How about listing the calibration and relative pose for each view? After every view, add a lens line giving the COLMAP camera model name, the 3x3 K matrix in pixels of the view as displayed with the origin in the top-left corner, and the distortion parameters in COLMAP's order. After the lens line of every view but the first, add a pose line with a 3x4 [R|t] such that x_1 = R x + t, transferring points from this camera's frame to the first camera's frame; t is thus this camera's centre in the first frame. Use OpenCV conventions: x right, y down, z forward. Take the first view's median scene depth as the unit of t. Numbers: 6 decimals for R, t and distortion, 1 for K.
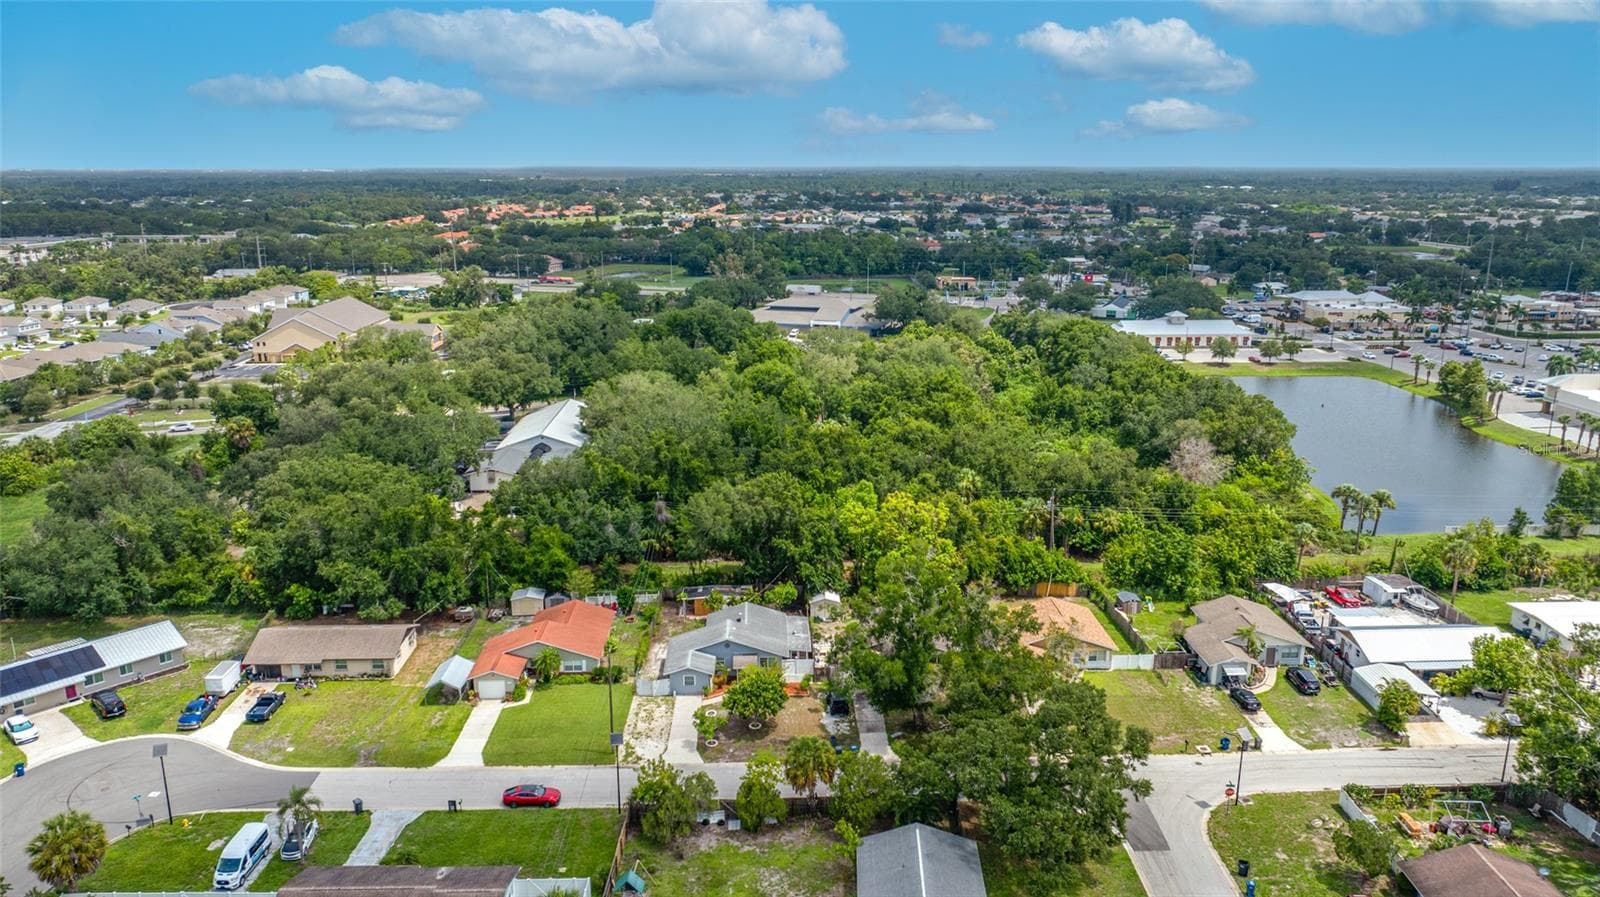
lens RADIAL K [[1189.1, 0, 822.3], [0, 1189.1, 449.2], [0, 0, 1]] dist [-0.023696, -0.006647]
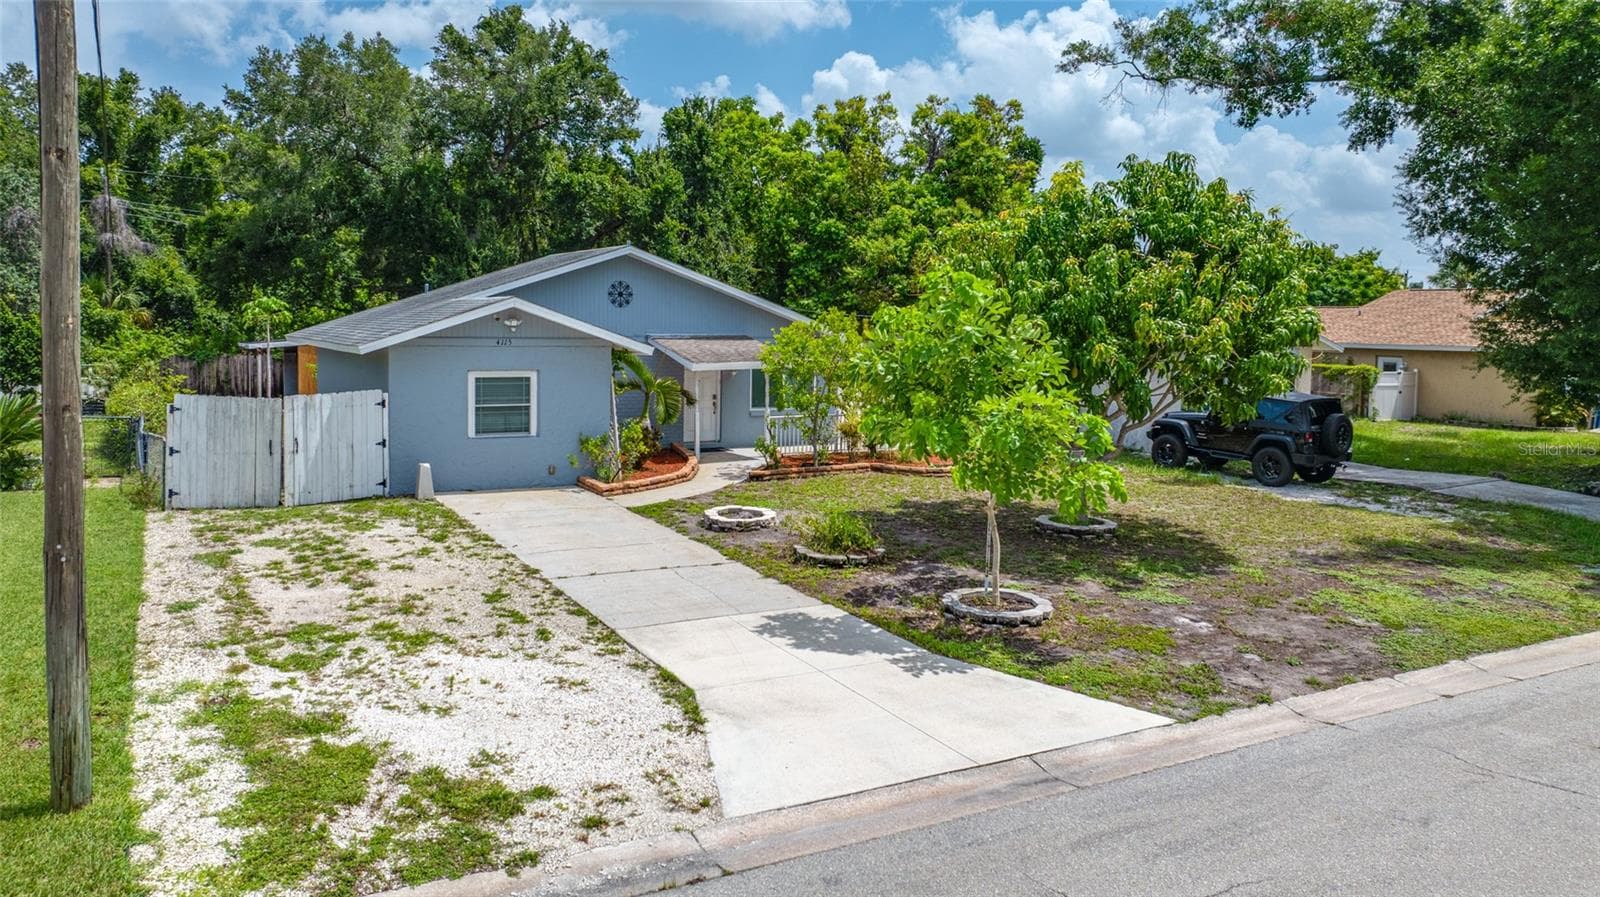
lens RADIAL K [[1169.9, 0, 744.9], [0, 1169.9, 398.2], [0, 0, 1]] dist [-0.016666, -0.008901]
pose [[0.899701, -0.018542, 0.436112, -0.144020], [0.100707, 0.980961, -0.166052, 0.210664], [-0.424730, 0.193317, 0.884439, 0.778748]]
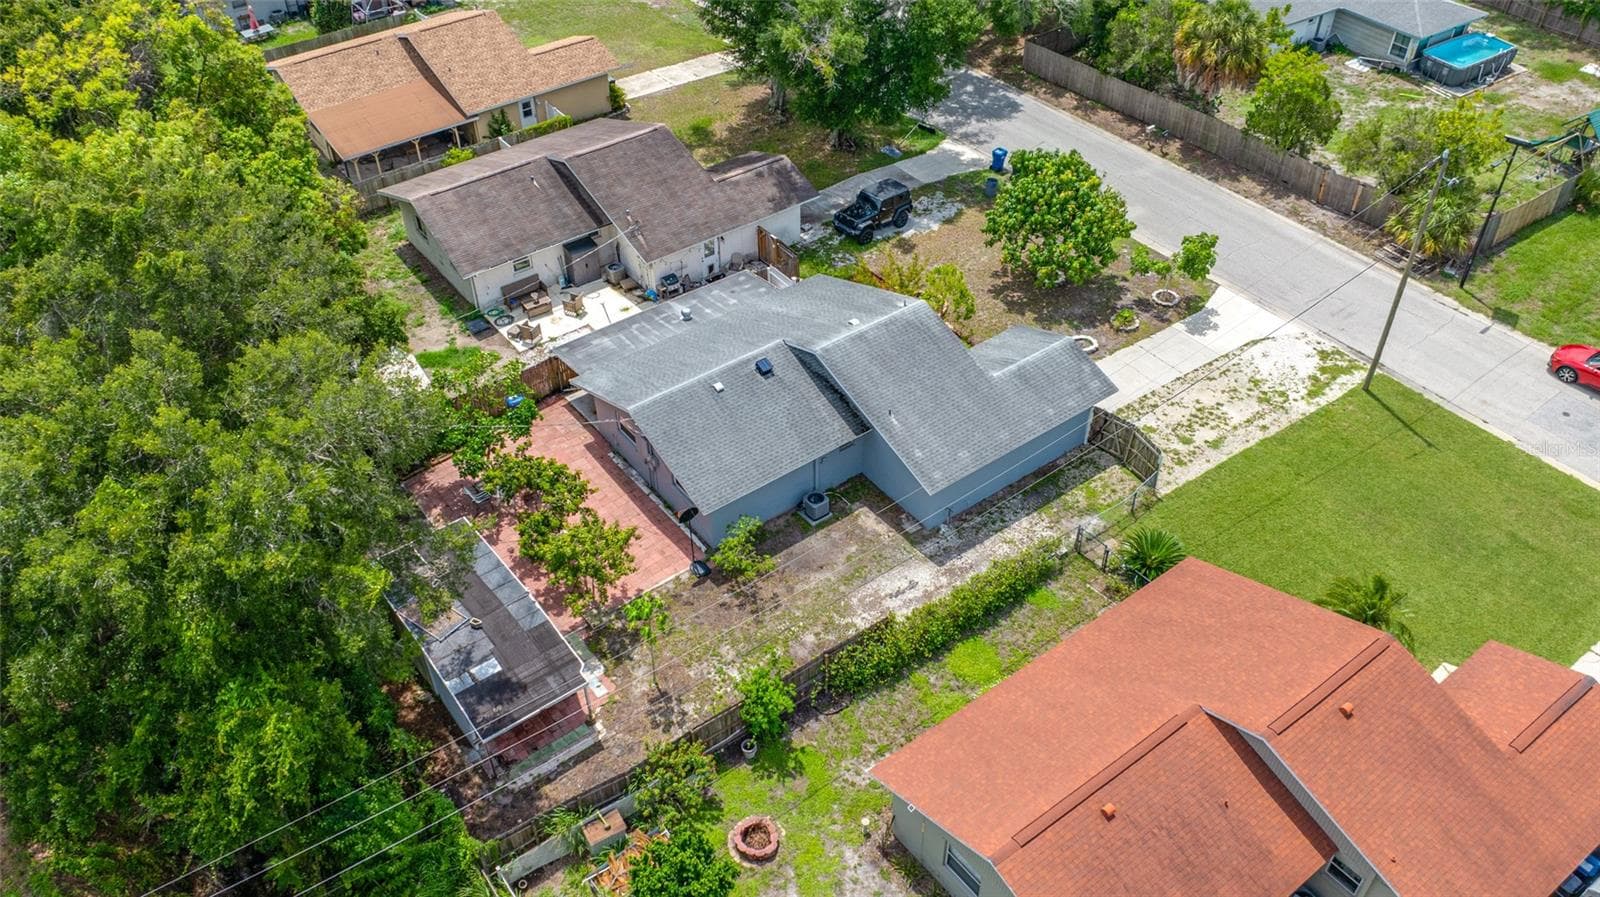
lens RADIAL K [[1230.0, 0, 808.0], [0, 1230.0, 443.0], [0, 0, 1]] dist [-0.014809, -0.010520]
pose [[-0.563647, -0.537594, 0.627132, -0.297305], [0.218370, 0.635235, 0.740804, -0.086591], [-0.796628, 0.554499, -0.240654, 1.084065]]
